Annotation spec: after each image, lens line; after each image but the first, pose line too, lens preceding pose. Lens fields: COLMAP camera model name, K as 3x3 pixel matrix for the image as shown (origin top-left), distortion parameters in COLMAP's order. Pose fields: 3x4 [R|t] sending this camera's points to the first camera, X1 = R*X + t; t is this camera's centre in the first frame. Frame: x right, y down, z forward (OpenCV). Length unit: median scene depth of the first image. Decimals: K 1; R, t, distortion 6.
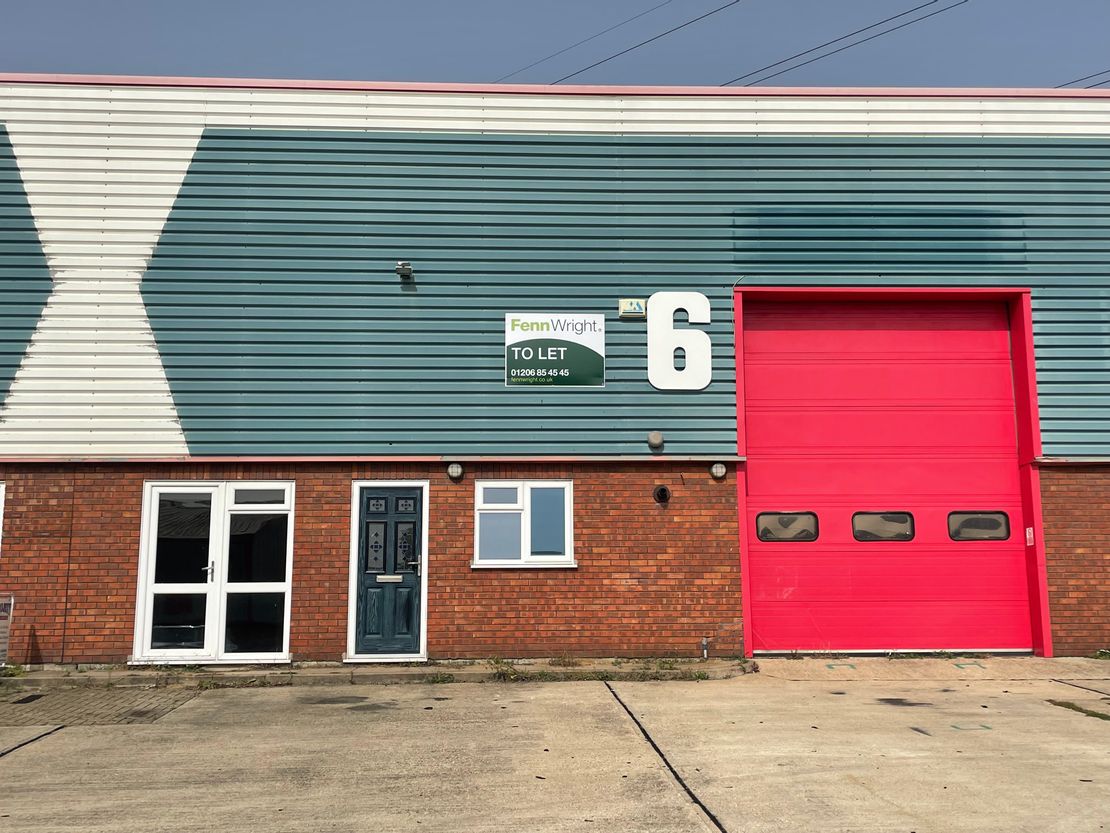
lens RADIAL K [[1168.4, 0, 557.5], [0, 1168.4, 425.2], [0, 0, 1]] dist [0.032886, 0.000000]
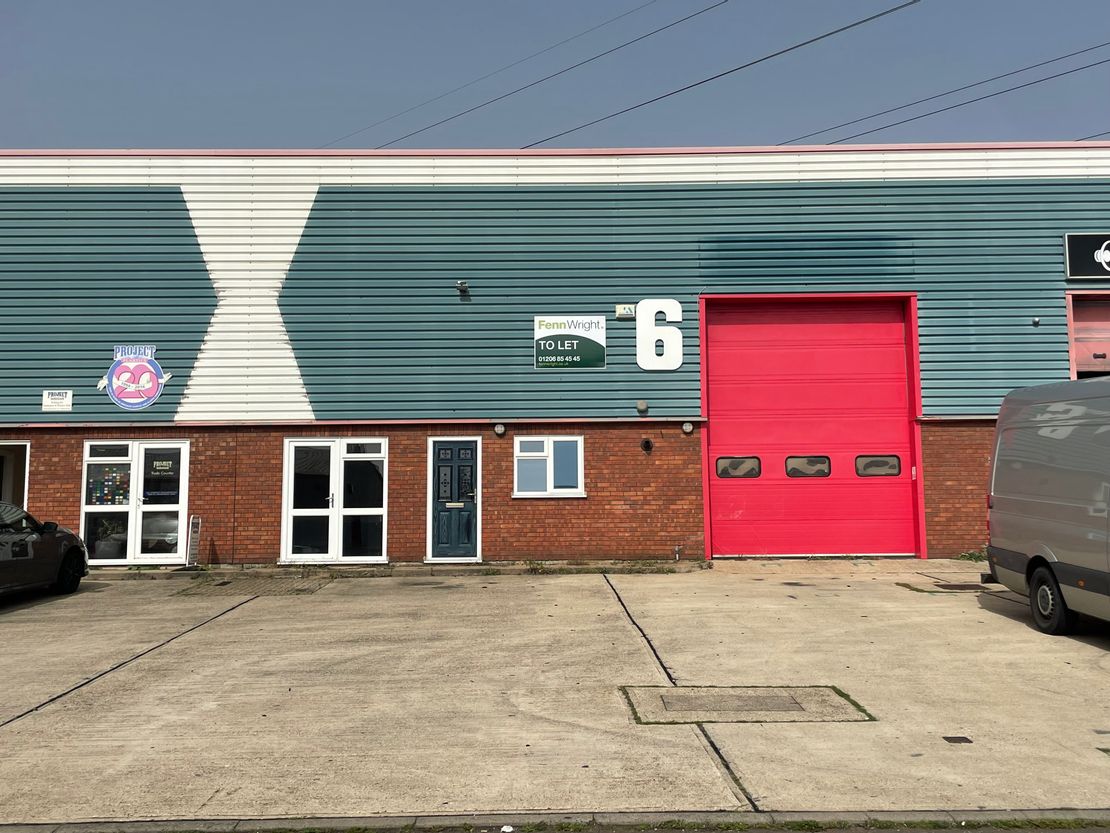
lens RADIAL K [[1168.4, 0, 553.5], [0, 1168.4, 410.9], [0, 0, 1]] dist [0.032886, 0.000000]
pose [[0.999090, -0.007385, -0.042004, 0.036653], [0.009272, 0.998948, 0.044916, -0.045957], [0.041628, -0.045265, 0.998107, -0.405921]]
